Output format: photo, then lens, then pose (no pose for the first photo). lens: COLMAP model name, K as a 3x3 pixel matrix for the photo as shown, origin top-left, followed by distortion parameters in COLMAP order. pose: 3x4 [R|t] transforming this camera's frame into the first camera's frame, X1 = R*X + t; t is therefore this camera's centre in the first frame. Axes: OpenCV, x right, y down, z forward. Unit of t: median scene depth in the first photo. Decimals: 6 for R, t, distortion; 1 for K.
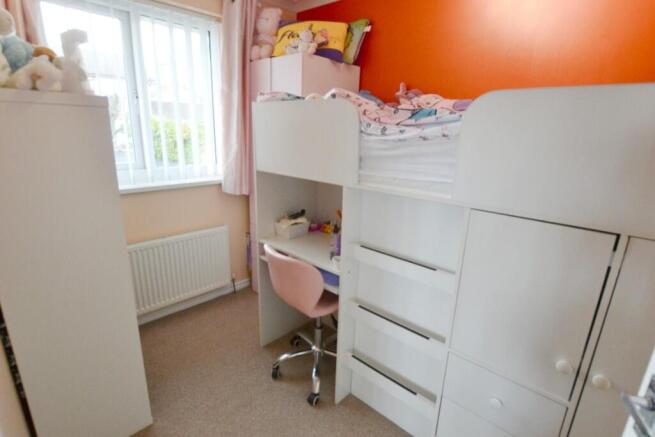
lens RADIAL K [[327.5, 0, 325.4], [0, 327.5, 217.5], [0, 0, 1]] dist [-0.026509, 0.002351]
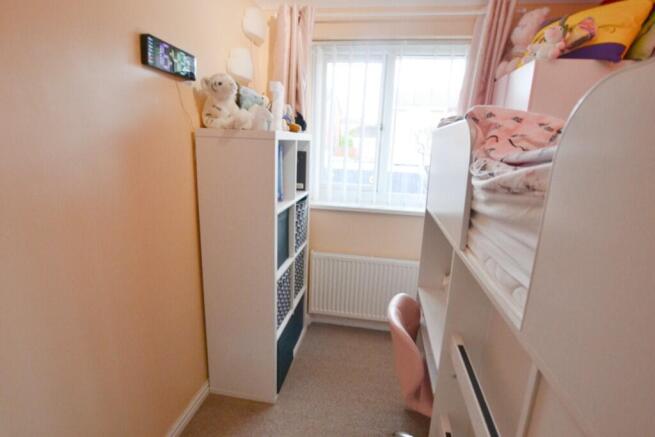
lens RADIAL K [[327.5, 0, 327.4], [0, 327.5, 218.8], [0, 0, 1]] dist [-0.026509, 0.002351]
pose [[0.561565, 0.176650, -0.808356, 0.287066], [-0.244361, 0.968776, 0.041949, -0.072646], [0.790526, 0.173974, 0.587198, 0.252998]]
